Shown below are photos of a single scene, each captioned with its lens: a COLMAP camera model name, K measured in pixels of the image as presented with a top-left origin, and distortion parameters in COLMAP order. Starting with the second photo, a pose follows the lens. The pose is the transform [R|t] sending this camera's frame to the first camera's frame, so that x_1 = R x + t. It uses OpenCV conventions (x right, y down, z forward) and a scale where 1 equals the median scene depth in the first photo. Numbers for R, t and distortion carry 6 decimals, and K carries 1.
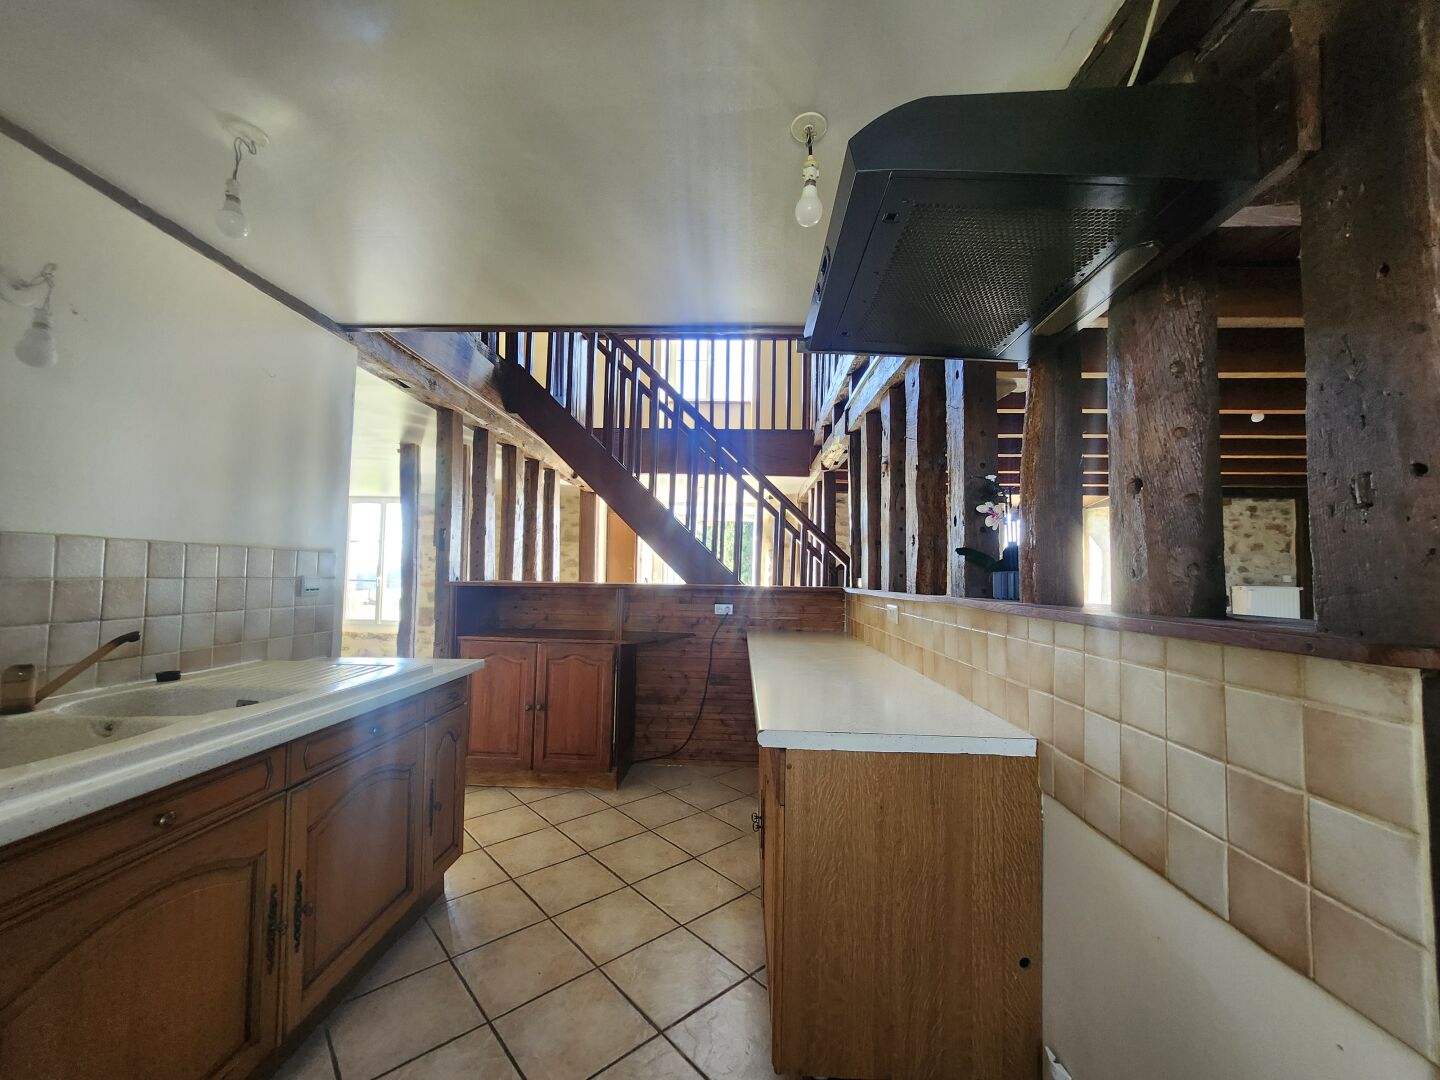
lens RADIAL K [[563.9, 0, 719.7], [0, 563.9, 545.3], [0, 0, 1]] dist [0.002346, 0.001744]
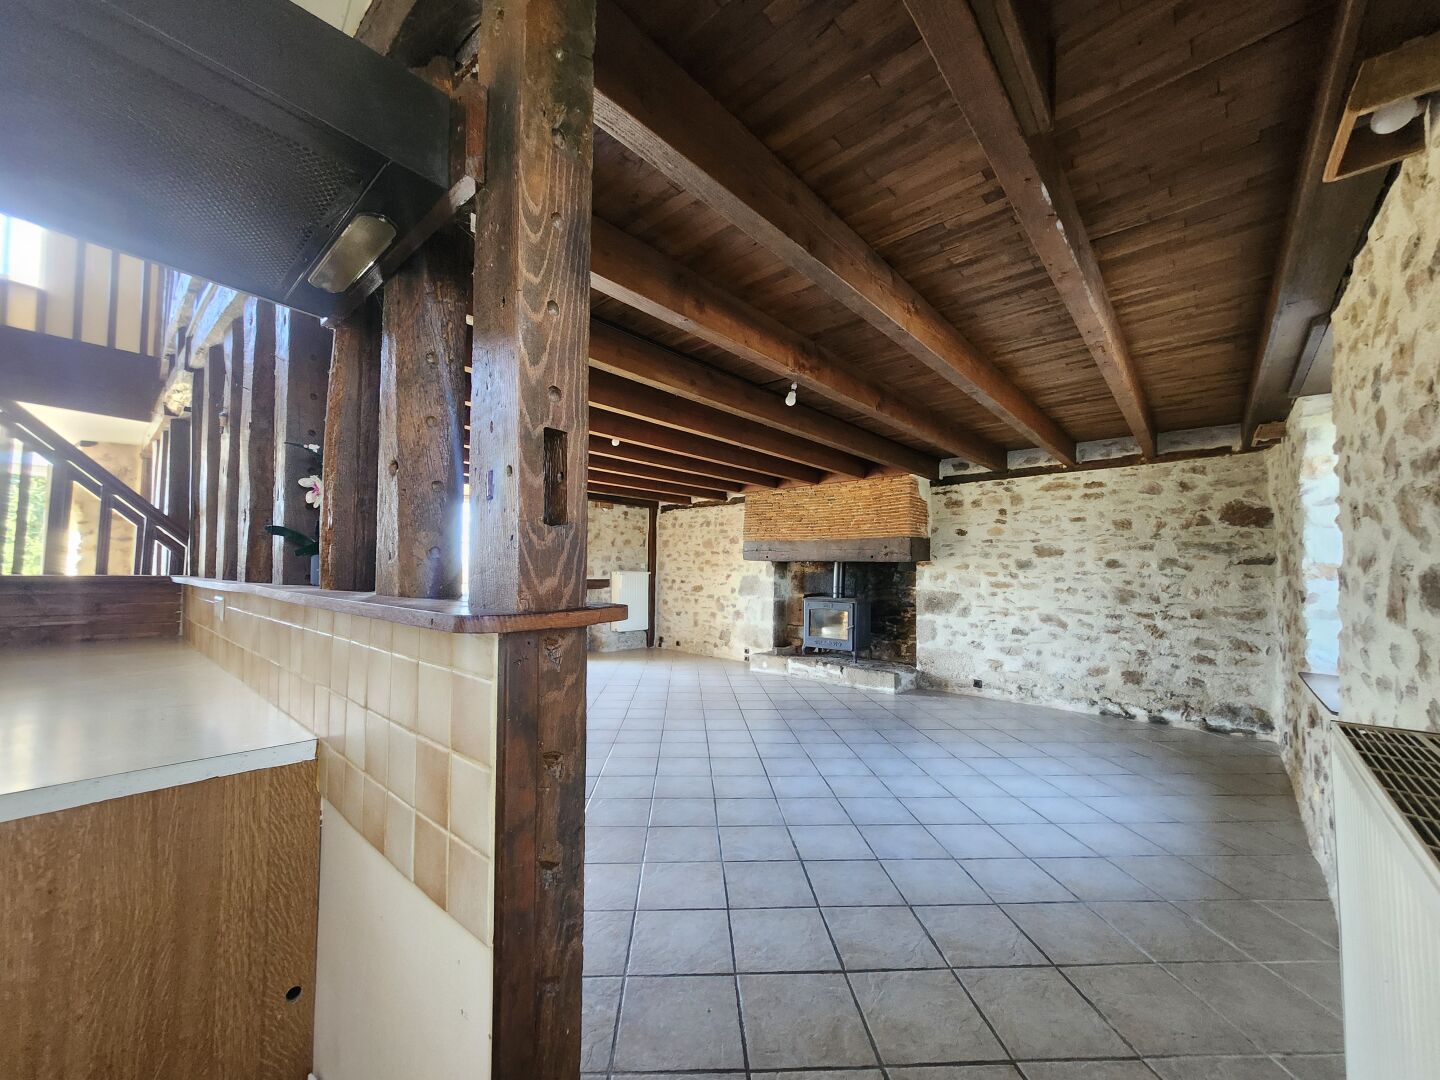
lens RADIAL K [[563.9, 0, 714.2], [0, 563.9, 544.7], [0, 0, 1]] dist [0.002346, 0.001744]
pose [[0.638815, 0.030165, 0.768769, 0.194272], [-0.046262, 0.998929, -0.000754, 0.002456], [-0.767969, -0.035083, 0.639526, -0.041091]]
